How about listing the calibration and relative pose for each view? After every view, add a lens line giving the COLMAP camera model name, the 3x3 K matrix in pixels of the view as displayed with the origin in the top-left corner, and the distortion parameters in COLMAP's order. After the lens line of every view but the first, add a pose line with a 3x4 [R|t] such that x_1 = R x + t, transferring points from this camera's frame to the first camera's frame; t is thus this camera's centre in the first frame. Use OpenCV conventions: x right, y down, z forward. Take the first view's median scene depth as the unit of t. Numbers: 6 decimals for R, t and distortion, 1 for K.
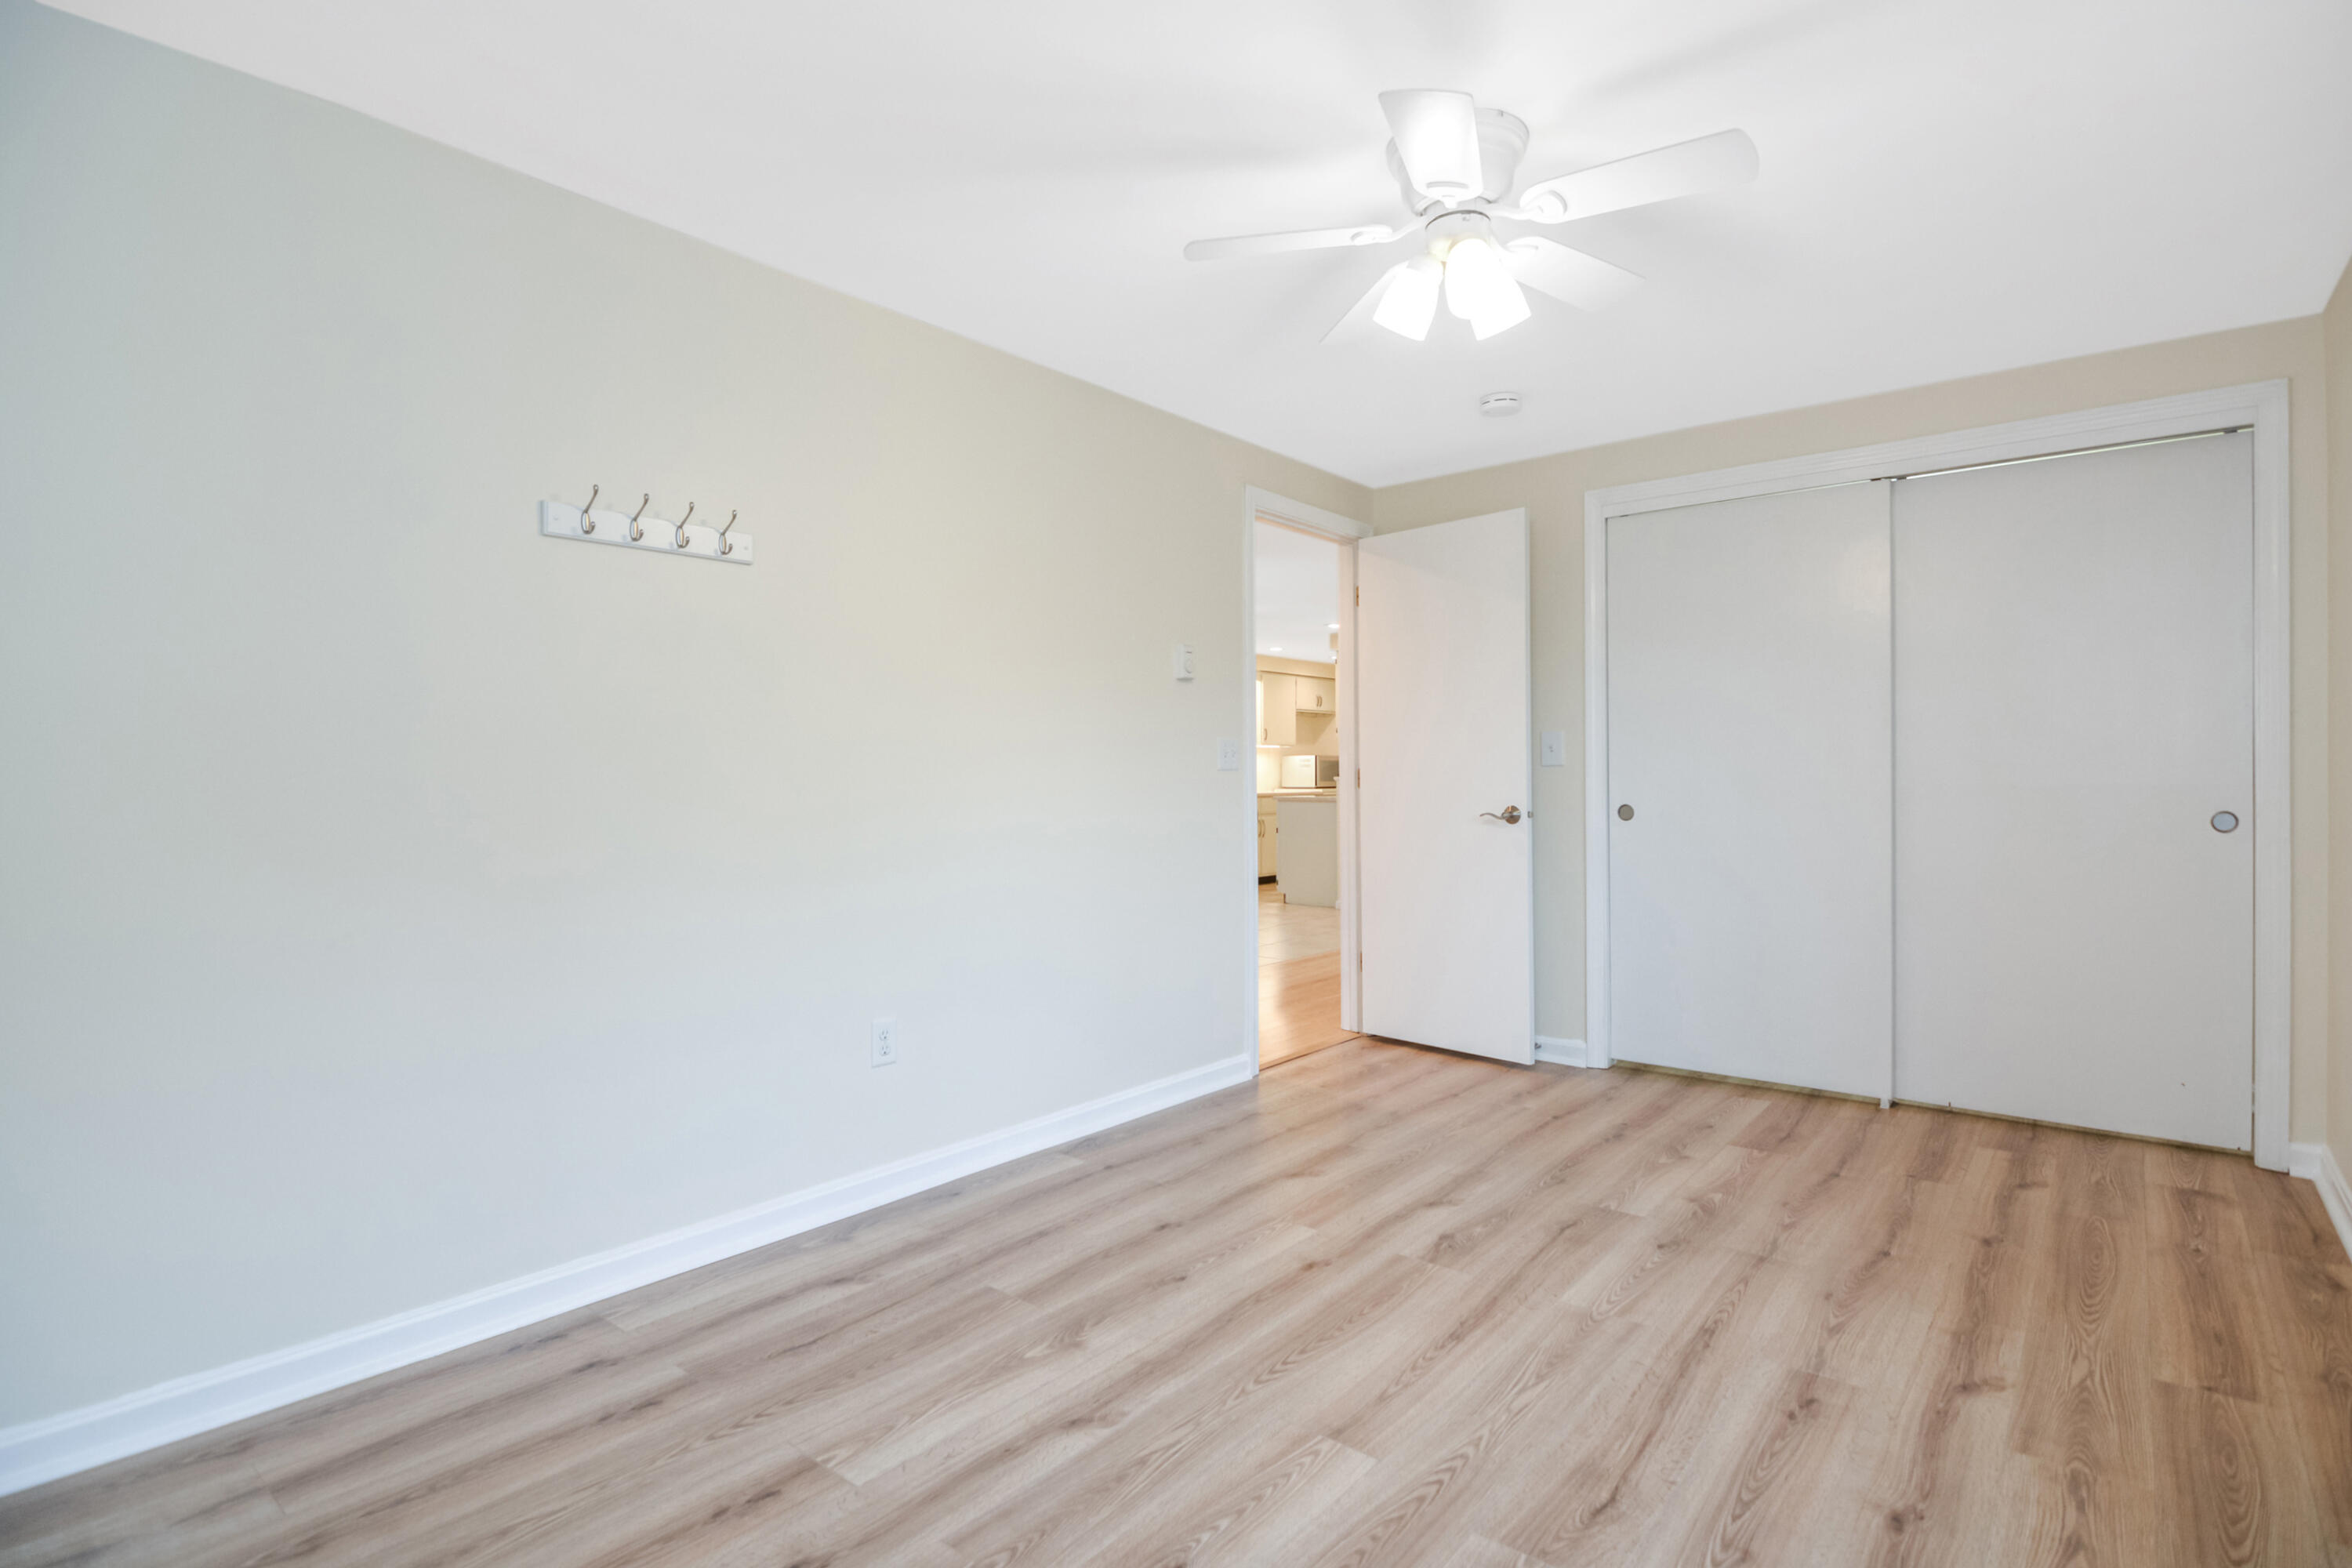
lens RADIAL K [[1165.4, 0, 1180.1], [0, 1165.4, 782.4], [0, 0, 1]] dist [-0.004836, -0.000394]
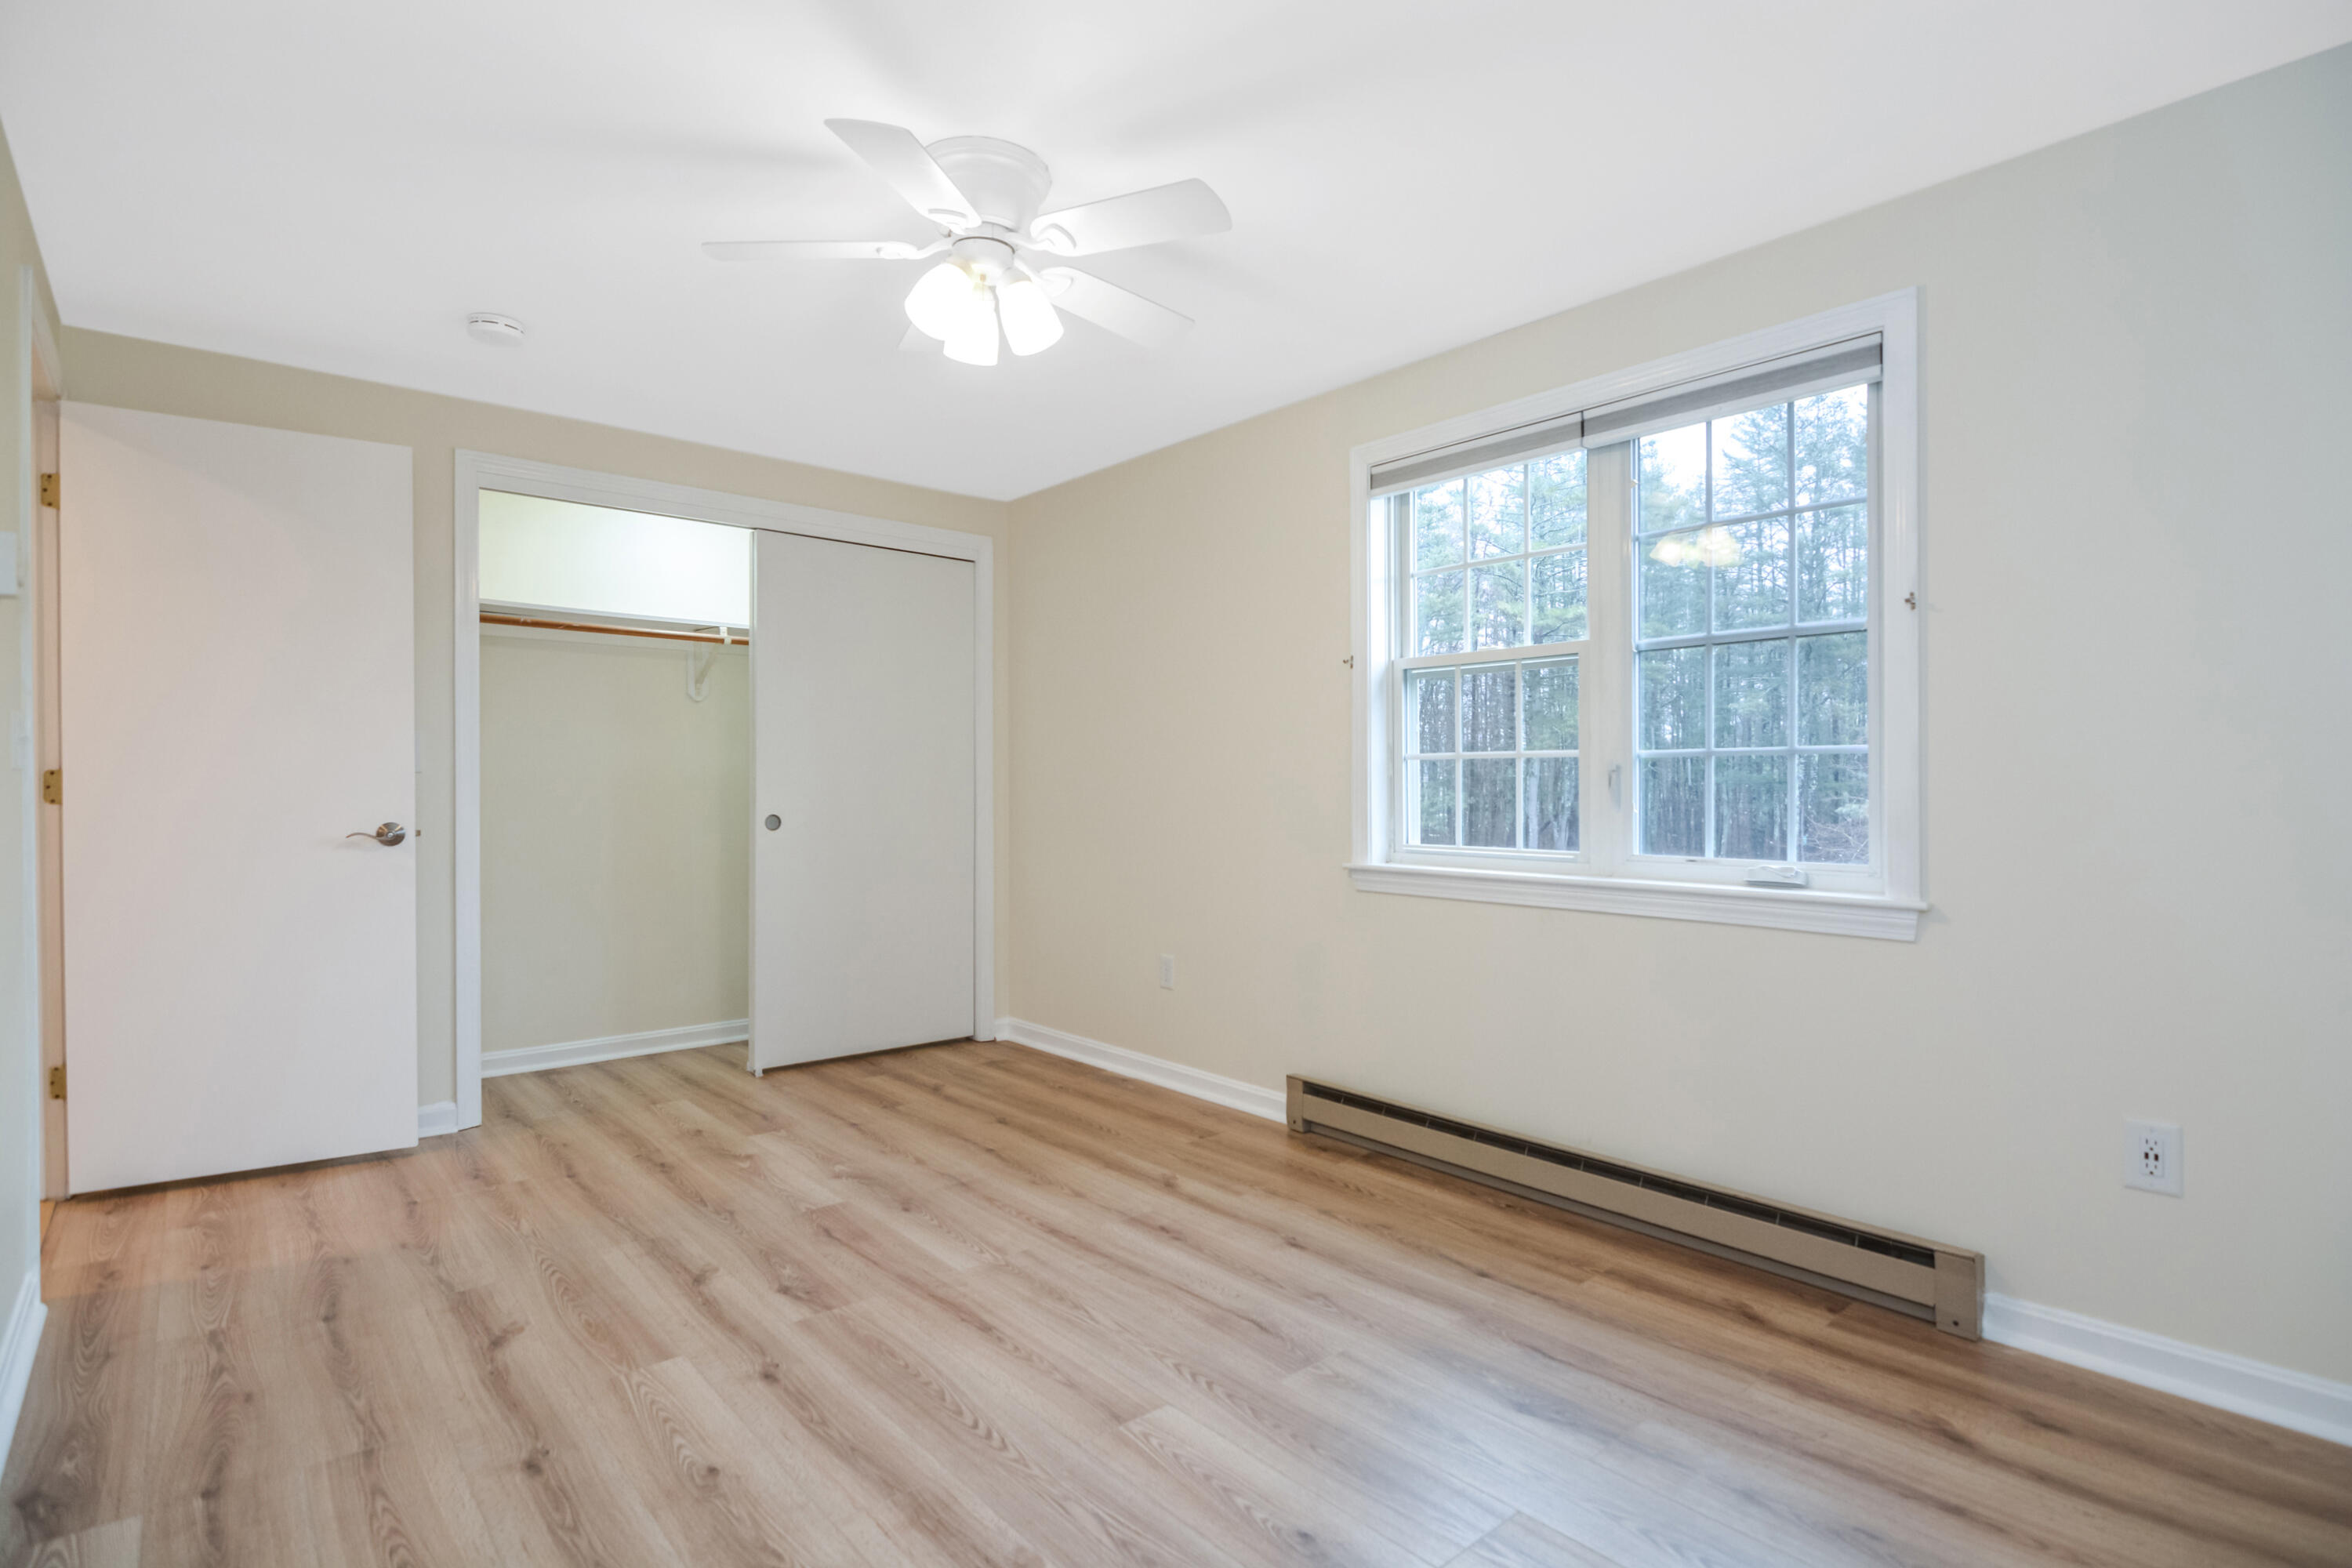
lens RADIAL K [[1148.6, 0, 1182.0], [0, 1148.6, 784.1], [0, 0, 1]] dist [-0.001276, -0.001189]
pose [[0.161454, 0.008522, 0.986843, -0.731811], [0.004051, 0.999949, -0.009298, 0.006431], [-0.986872, 0.005499, 0.161411, 0.658548]]
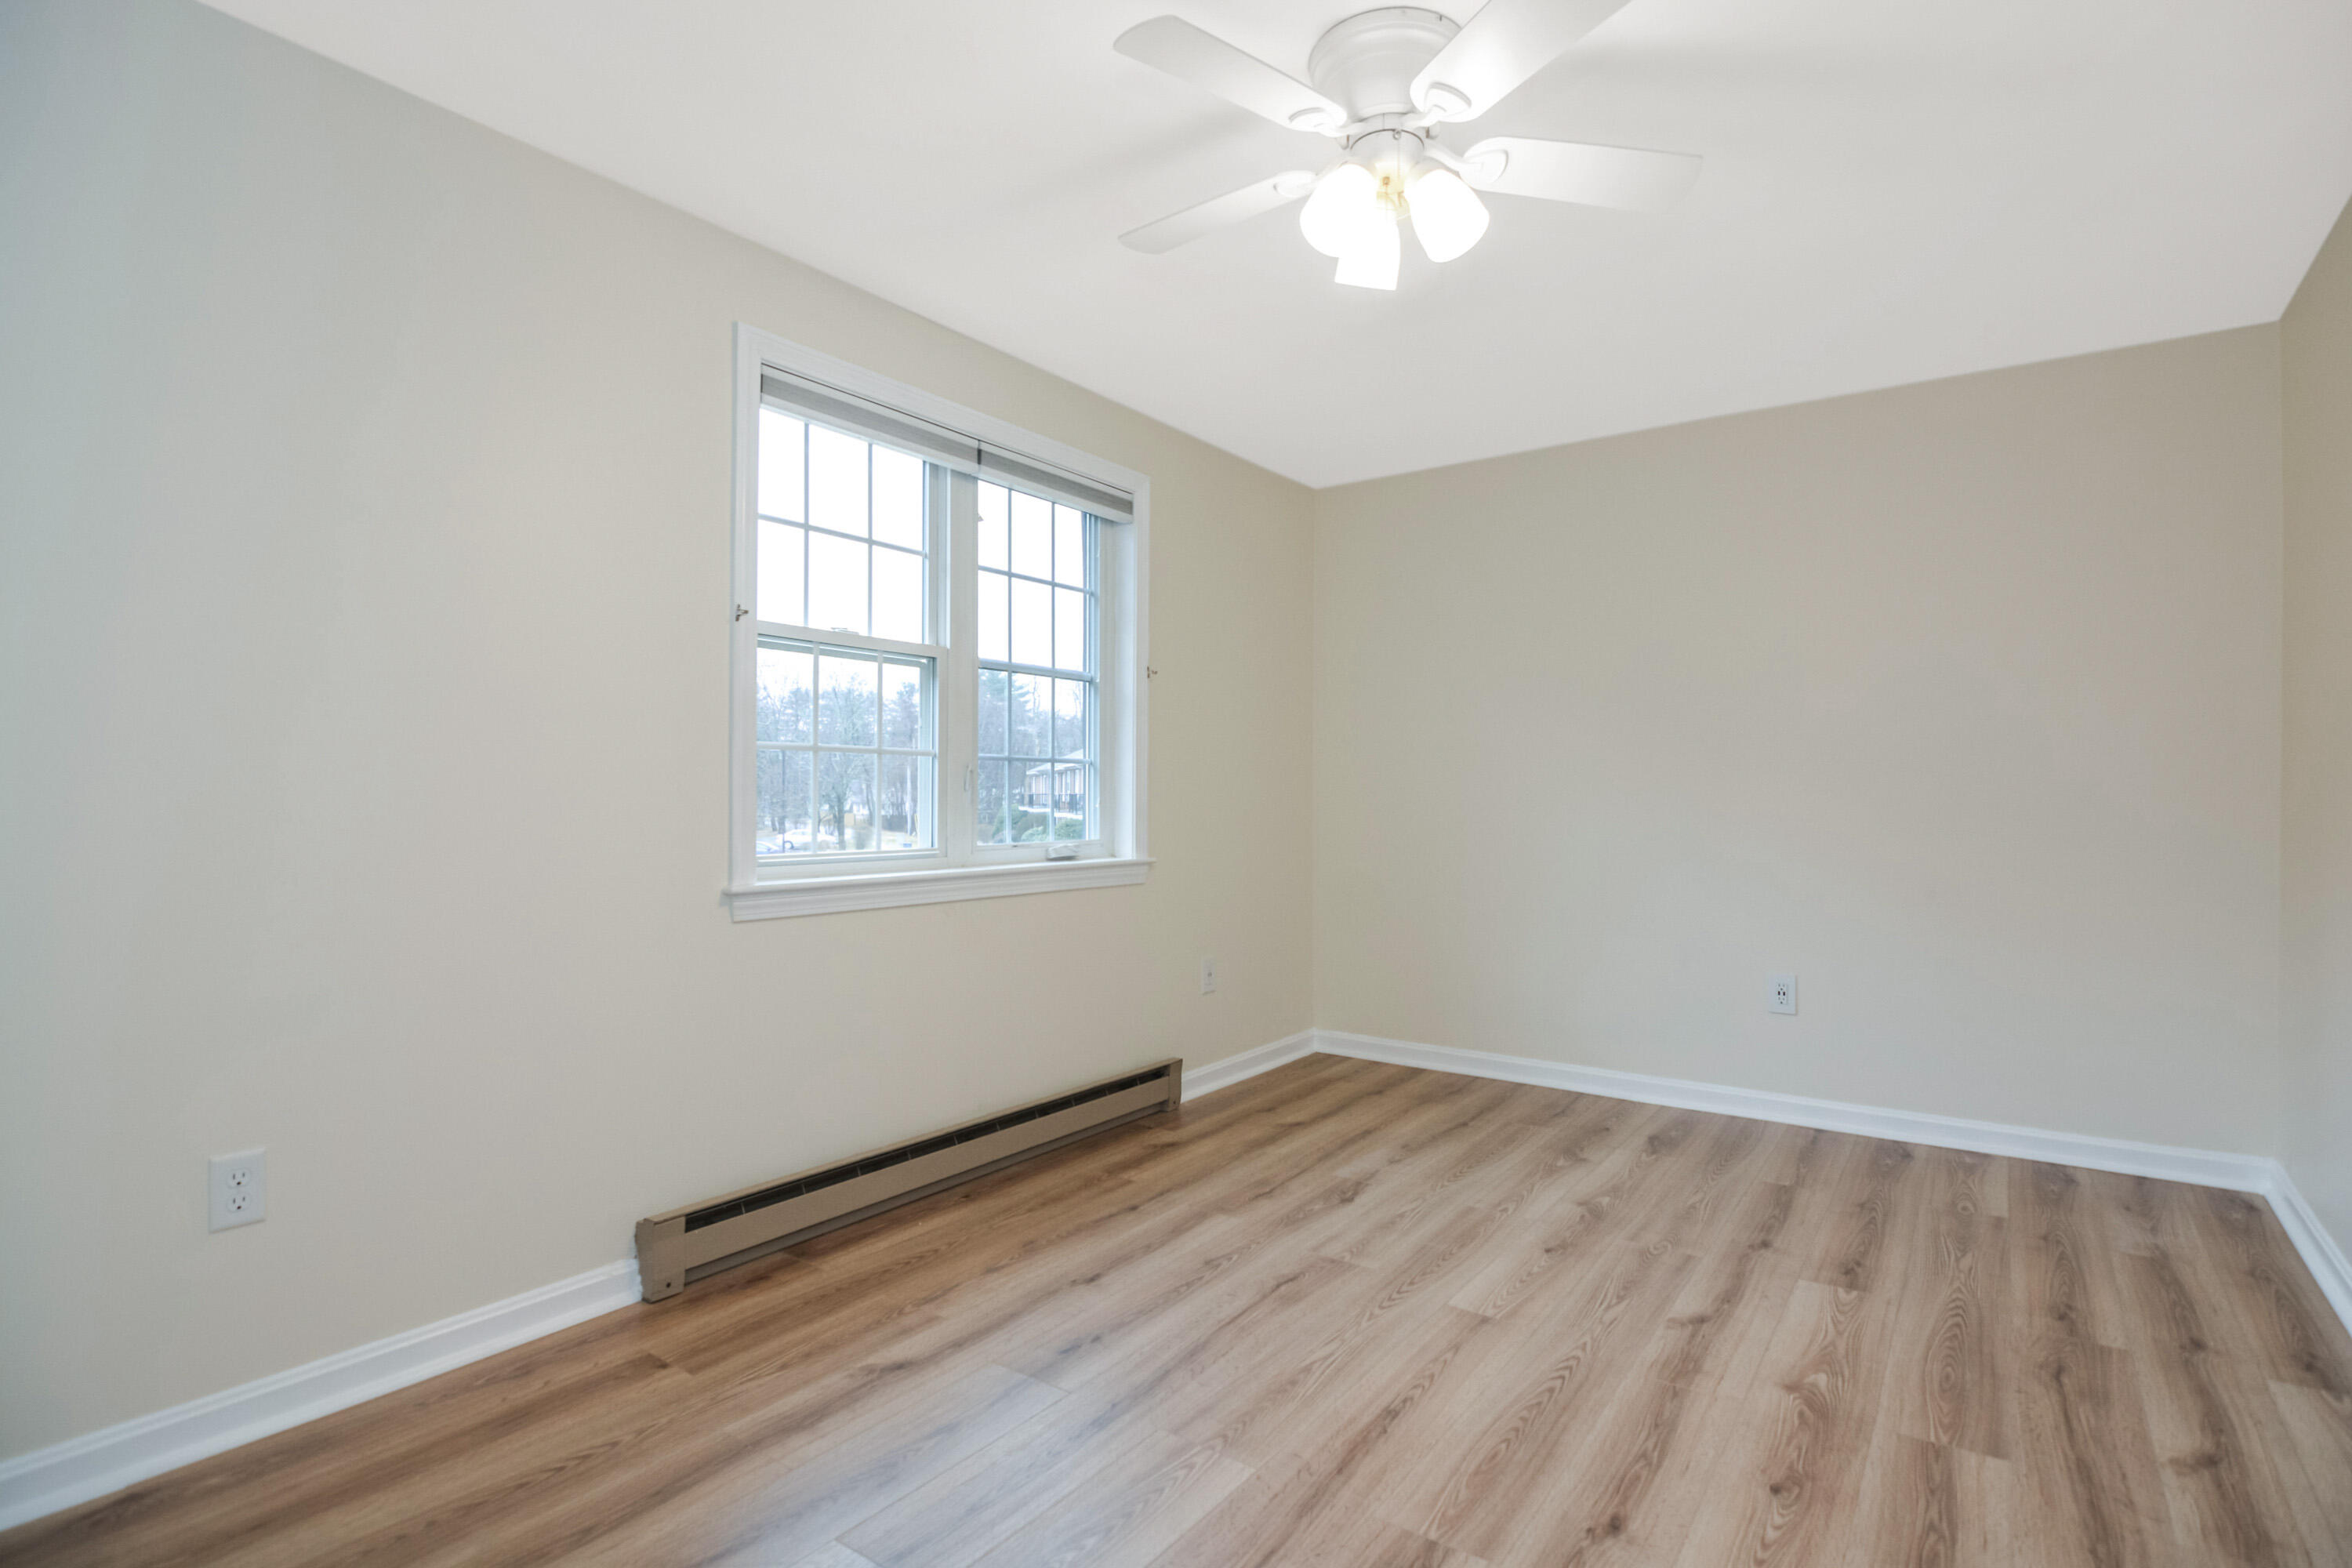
lens RADIAL K [[1143.4, 0, 1196.5], [0, 1143.4, 804.9], [0, 0, 1]] dist [-0.013790, -0.000470]
pose [[-0.996860, 0.000478, -0.079184, 0.448950], [-0.000663, 0.999896, 0.014379, 0.001748], [0.079182, 0.014387, -0.996756, 1.829068]]
